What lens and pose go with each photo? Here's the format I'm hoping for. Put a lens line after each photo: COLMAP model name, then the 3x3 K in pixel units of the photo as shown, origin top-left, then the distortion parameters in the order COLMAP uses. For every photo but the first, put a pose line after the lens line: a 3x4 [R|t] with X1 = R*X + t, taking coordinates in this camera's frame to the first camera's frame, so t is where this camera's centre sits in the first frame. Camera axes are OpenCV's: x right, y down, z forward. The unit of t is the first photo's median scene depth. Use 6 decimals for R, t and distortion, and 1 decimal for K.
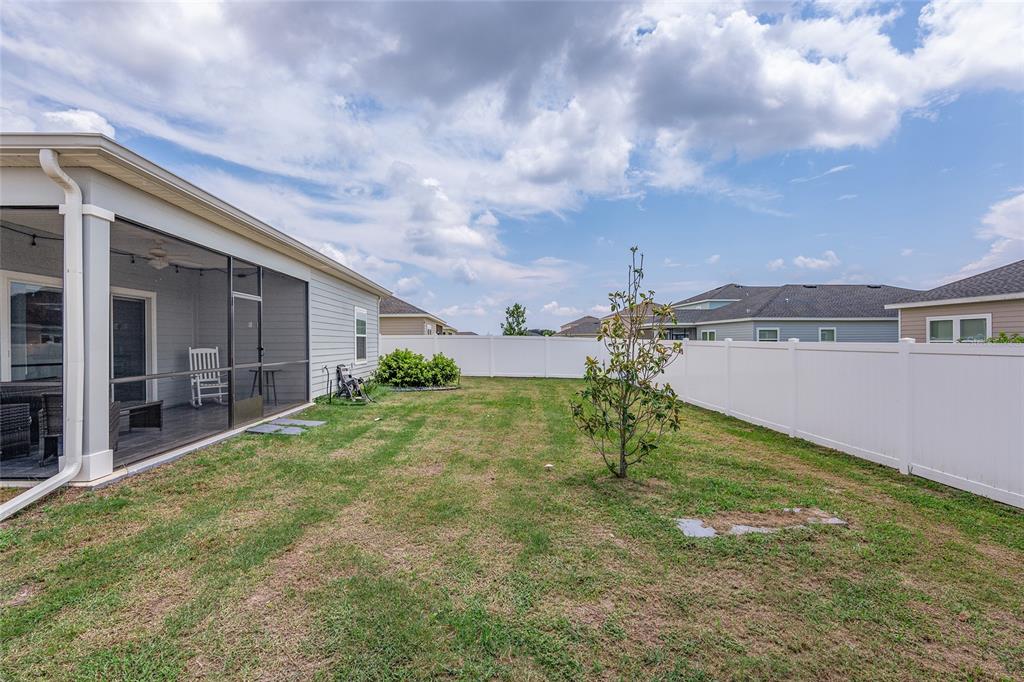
lens RADIAL K [[488.6, 0, 511.2], [0, 488.6, 341.7], [0, 0, 1]] dist [0.000542, 0.000021]
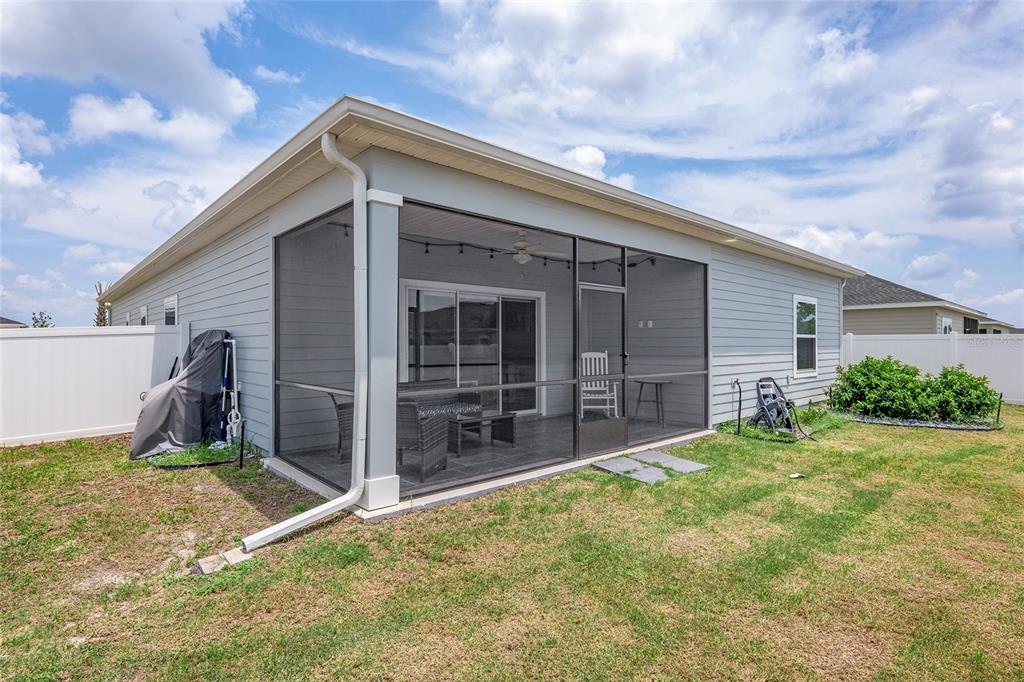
lens RADIAL K [[517.7, 0, 515.7], [0, 517.7, 344.2], [0, 0, 1]] dist [0.000879, -0.000867]
pose [[0.632757, 0.009377, -0.774294, 0.002687], [-0.004475, 0.999954, 0.008453, -0.007878], [0.774338, -0.001884, 0.632770, 0.290550]]
